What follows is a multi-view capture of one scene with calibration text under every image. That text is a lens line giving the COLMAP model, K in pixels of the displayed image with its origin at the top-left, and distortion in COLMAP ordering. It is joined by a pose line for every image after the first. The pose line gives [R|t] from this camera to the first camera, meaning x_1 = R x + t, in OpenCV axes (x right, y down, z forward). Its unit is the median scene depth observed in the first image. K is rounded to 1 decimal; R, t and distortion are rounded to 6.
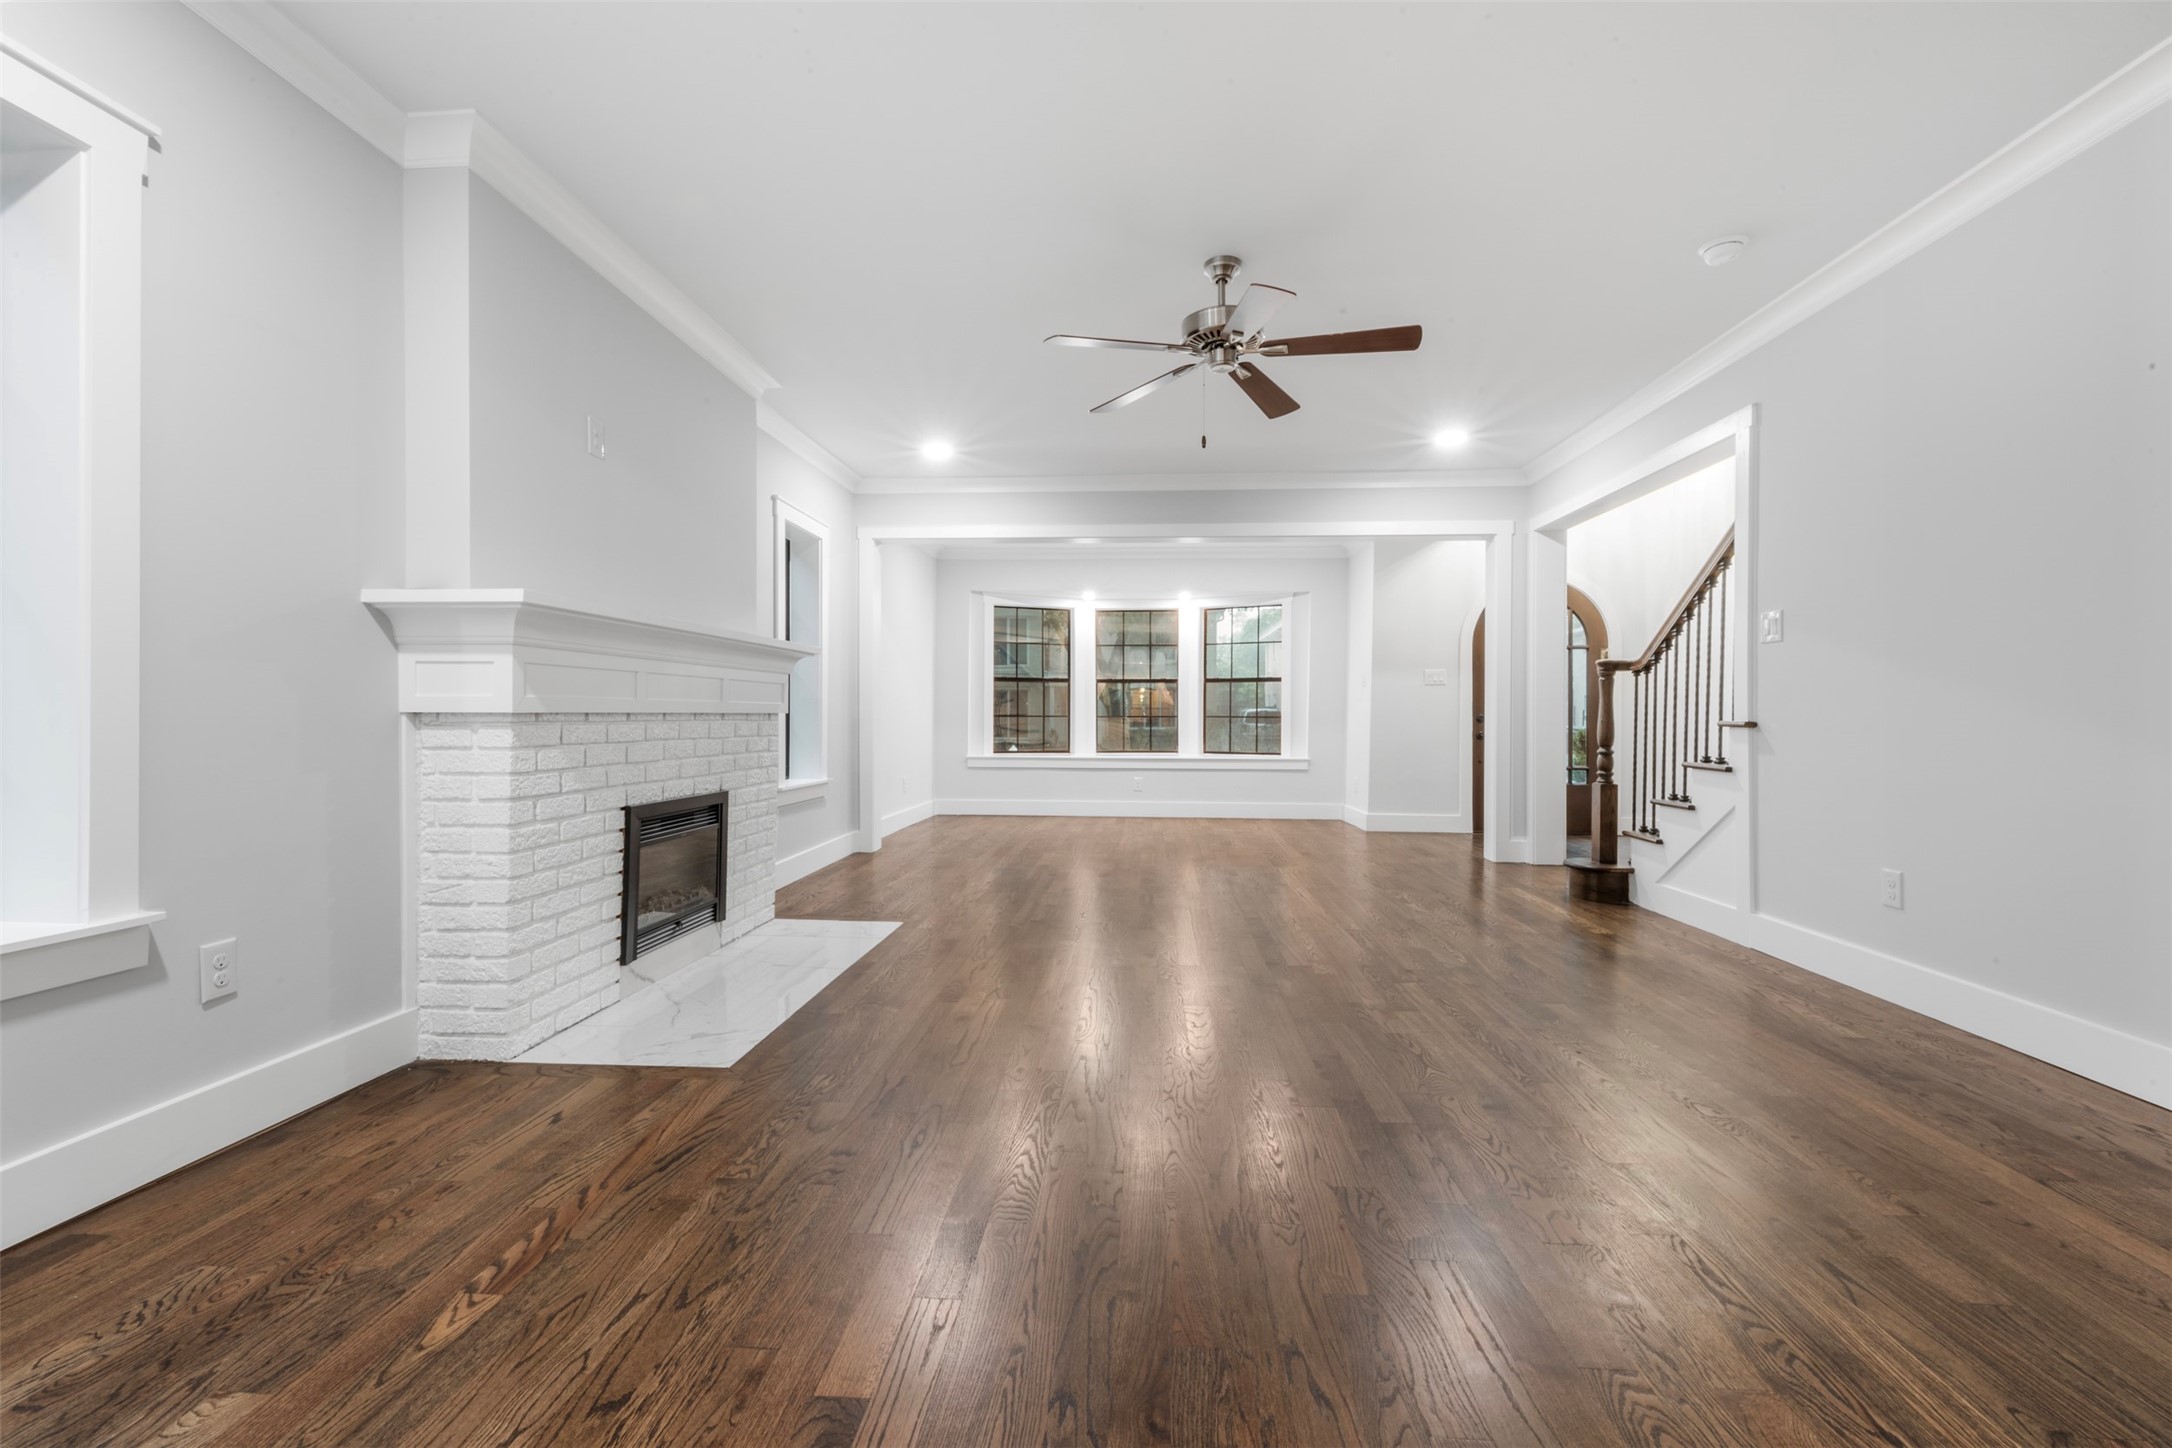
lens RADIAL K [[921.0, 0, 1081.3], [0, 921.0, 726.7], [0, 0, 1]] dist [0.003754, 0.000285]
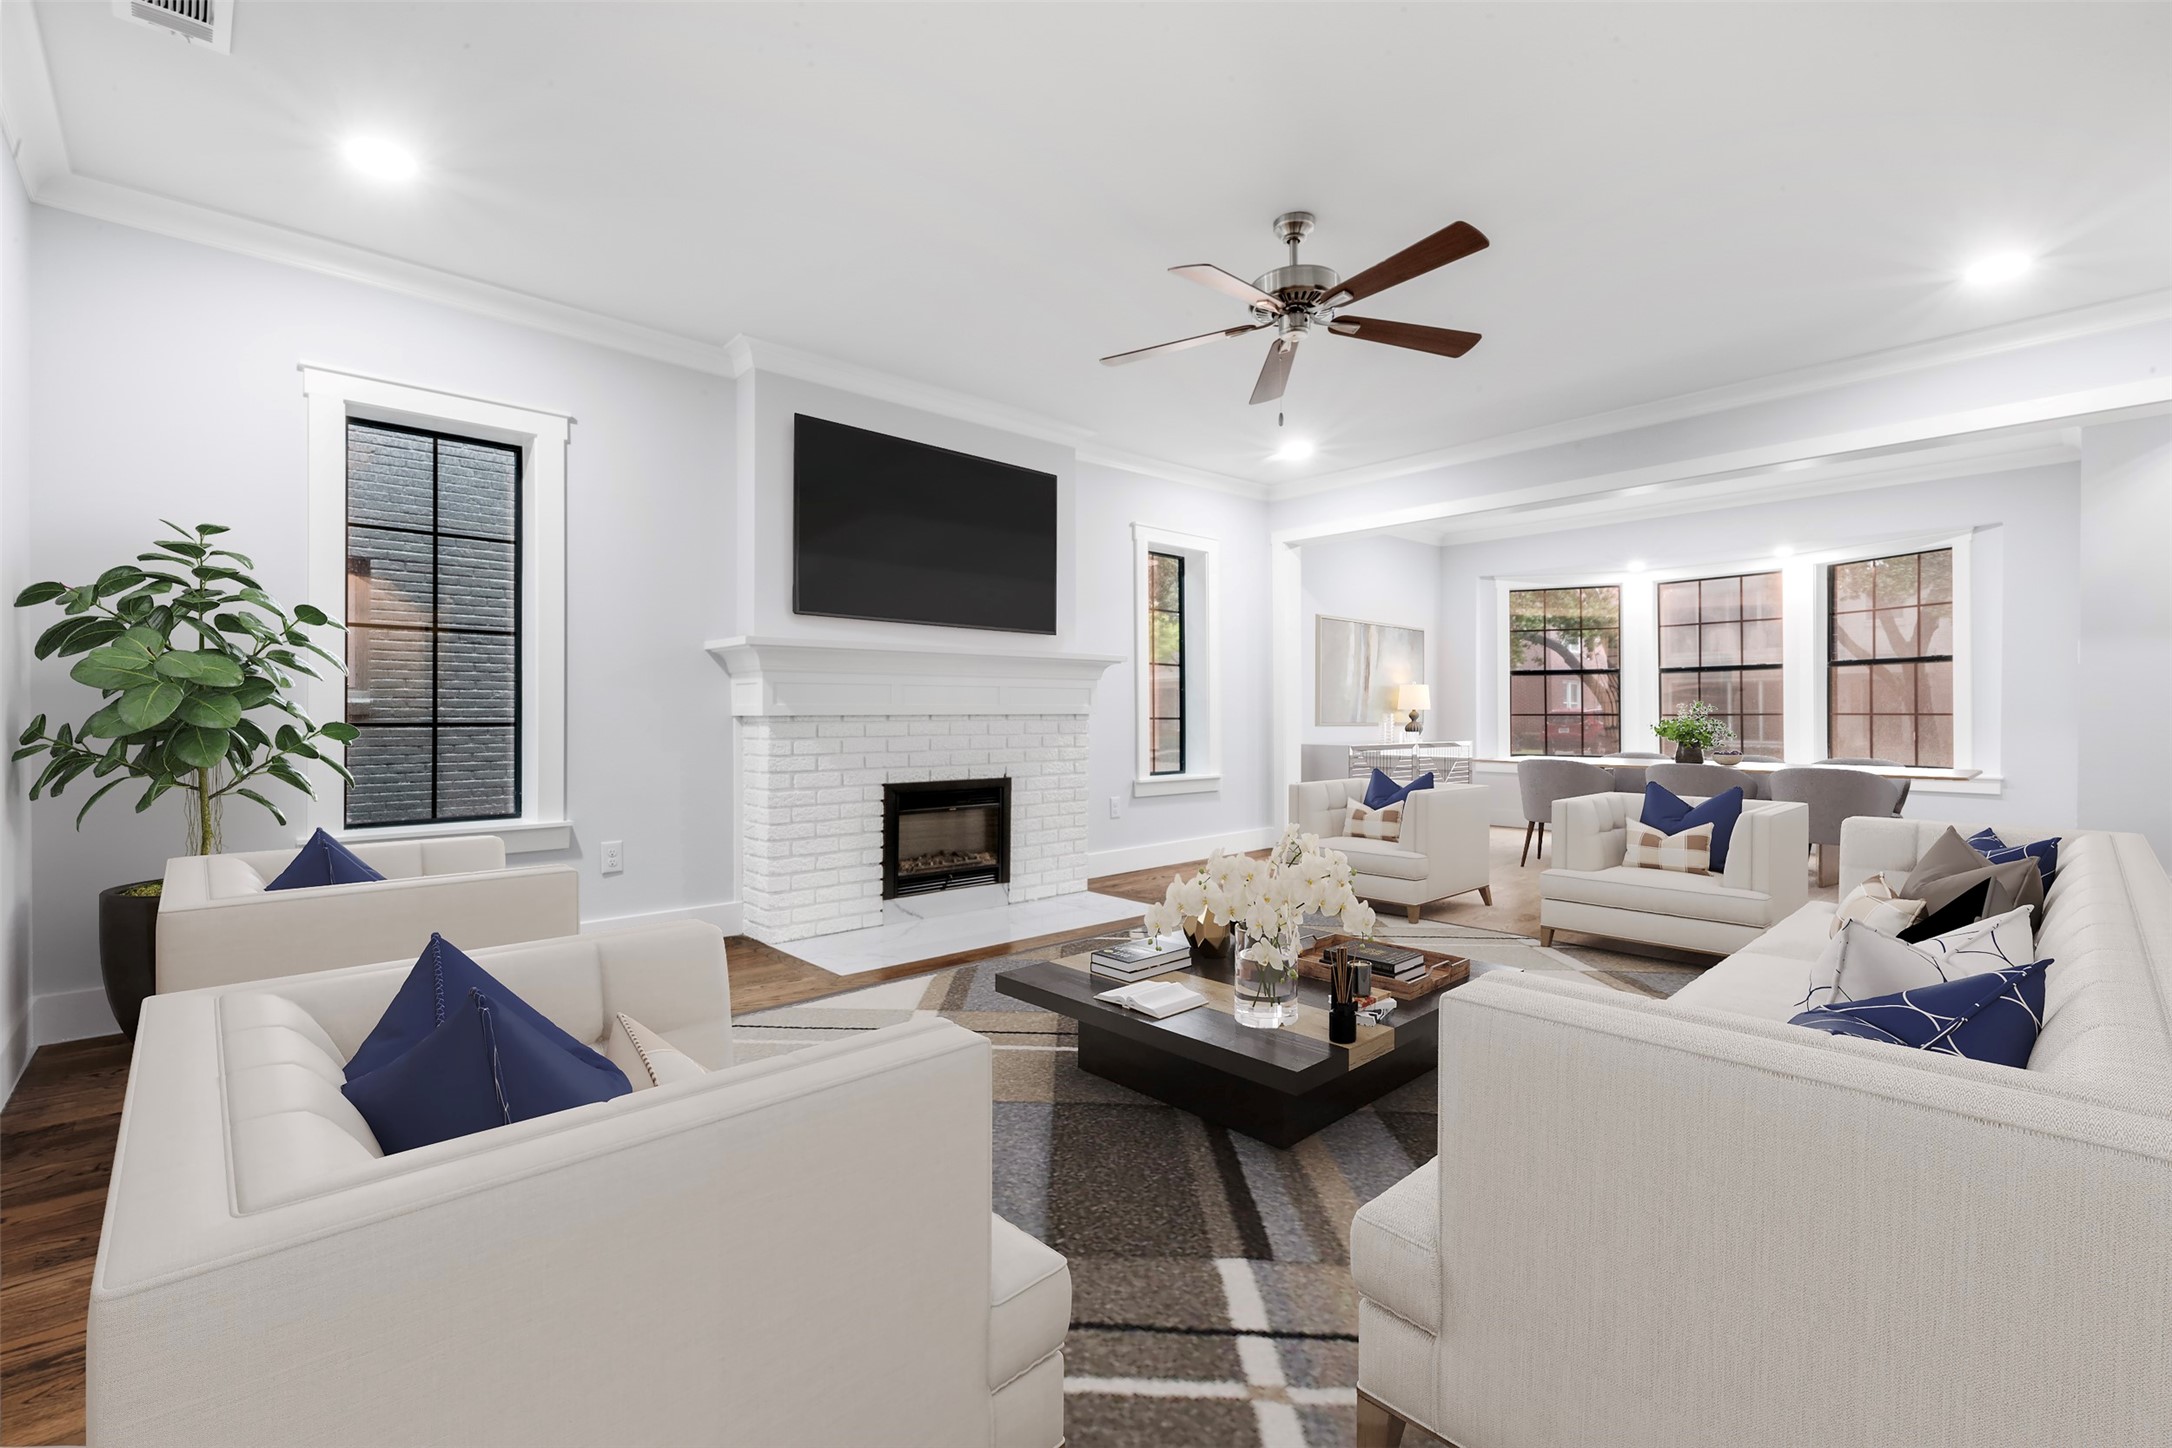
lens RADIAL K [[921.0, 0, 1070.0], [0, 921.0, 718.0], [0, 0, 1]] dist [0.003754, 0.000285]
pose [[0.723945, 0.002005, -0.689854, 0.627333], [-0.005801, 0.999978, -0.003181, -0.007665], [0.689833, 0.006305, 0.723941, 0.193134]]
